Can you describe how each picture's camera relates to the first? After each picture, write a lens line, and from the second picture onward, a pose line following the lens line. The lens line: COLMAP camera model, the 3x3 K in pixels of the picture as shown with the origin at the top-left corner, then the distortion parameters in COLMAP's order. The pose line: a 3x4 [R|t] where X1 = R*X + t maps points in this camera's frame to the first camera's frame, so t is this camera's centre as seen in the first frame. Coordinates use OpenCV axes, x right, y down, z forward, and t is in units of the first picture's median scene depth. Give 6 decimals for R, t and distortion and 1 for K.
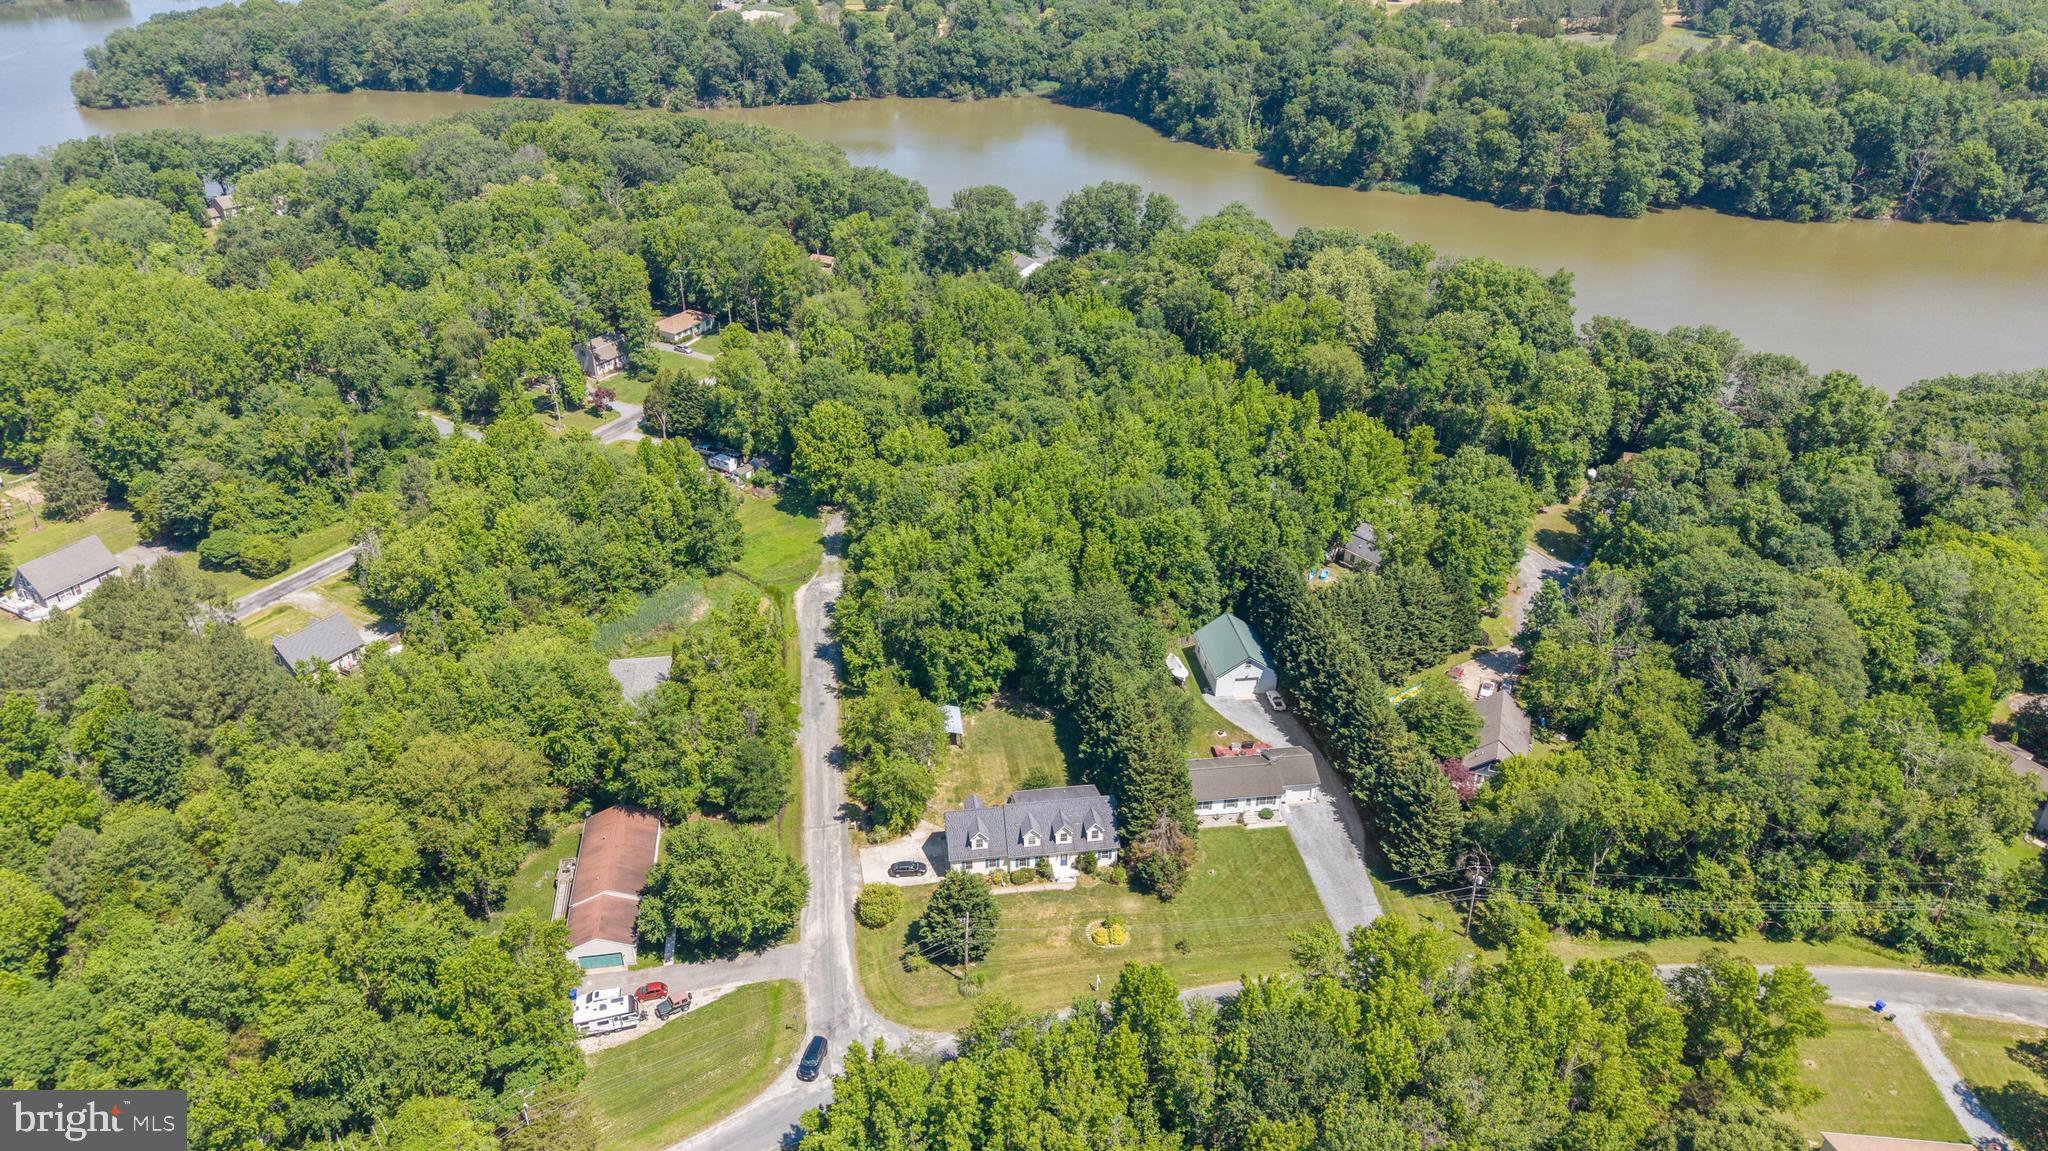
lens RADIAL K [[1412.6, 0, 1024.0], [0, 1412.6, 575.5], [0, 0, 1]] dist [0.036702, -0.044182]
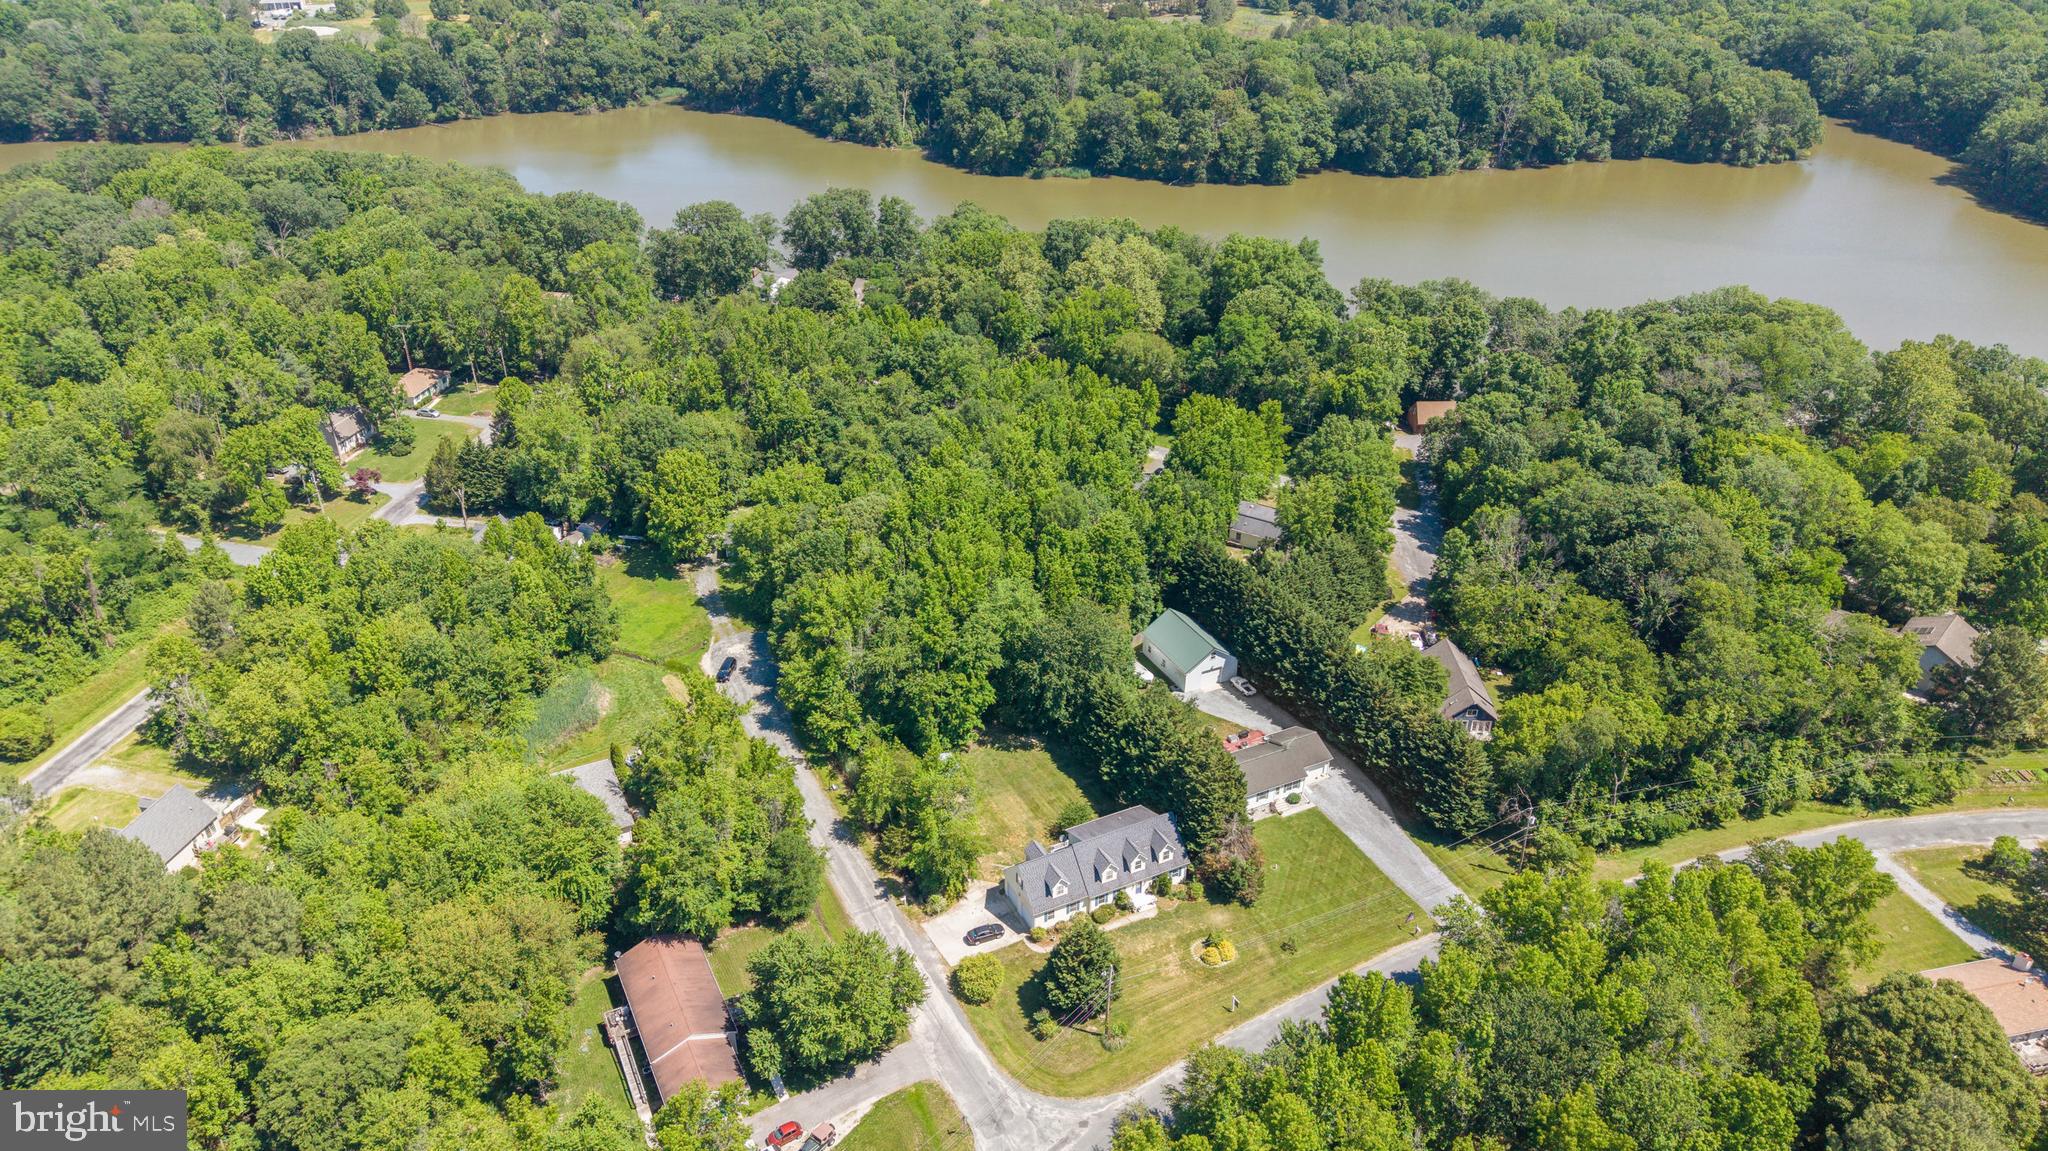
lens RADIAL K [[1406.6, 0, 1002.3], [0, 1406.6, 577.8], [0, 0, 1]] dist [0.025486, -0.025567]
pose [[0.945232, -0.156423, 0.286476, -0.226988], [0.154324, 0.987564, 0.030039, -0.039259], [-0.287612, 0.015817, 0.957616, 0.072551]]
